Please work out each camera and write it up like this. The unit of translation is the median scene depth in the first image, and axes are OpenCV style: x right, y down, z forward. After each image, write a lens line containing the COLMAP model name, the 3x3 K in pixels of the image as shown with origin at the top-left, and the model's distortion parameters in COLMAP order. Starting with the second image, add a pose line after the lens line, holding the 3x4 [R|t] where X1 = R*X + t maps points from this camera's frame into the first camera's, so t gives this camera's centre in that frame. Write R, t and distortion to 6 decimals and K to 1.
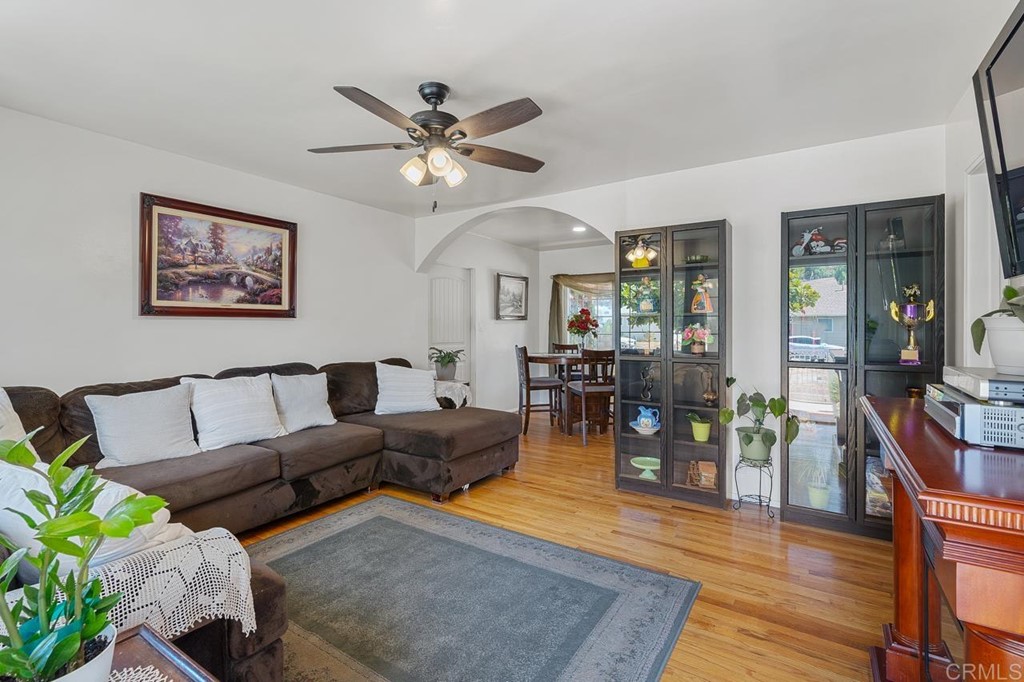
lens RADIAL K [[471.2, 0, 513.6], [0, 471.2, 341.9], [0, 0, 1]] dist [-0.003114, -0.000066]
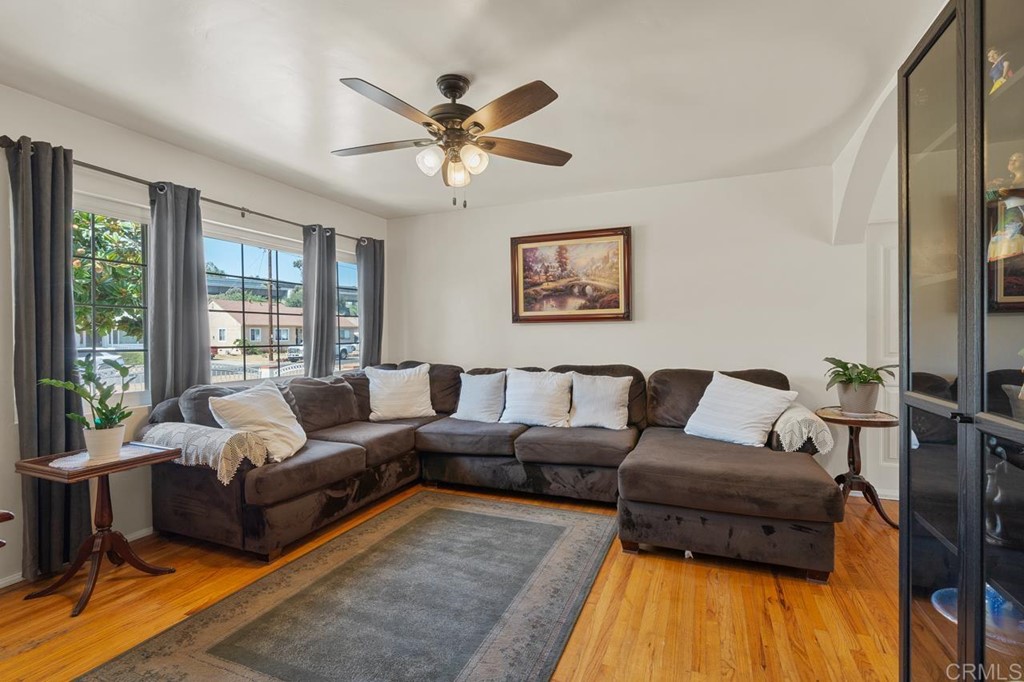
lens RADIAL K [[481.9, 0, 511.2], [0, 481.9, 350.7], [0, 0, 1]] dist [-0.003283, 0.000080]
pose [[0.178384, 0.035992, -0.983302, 0.607806], [-0.019323, 0.999266, 0.033071, -0.018493], [0.983771, 0.013101, 0.178948, 0.669805]]
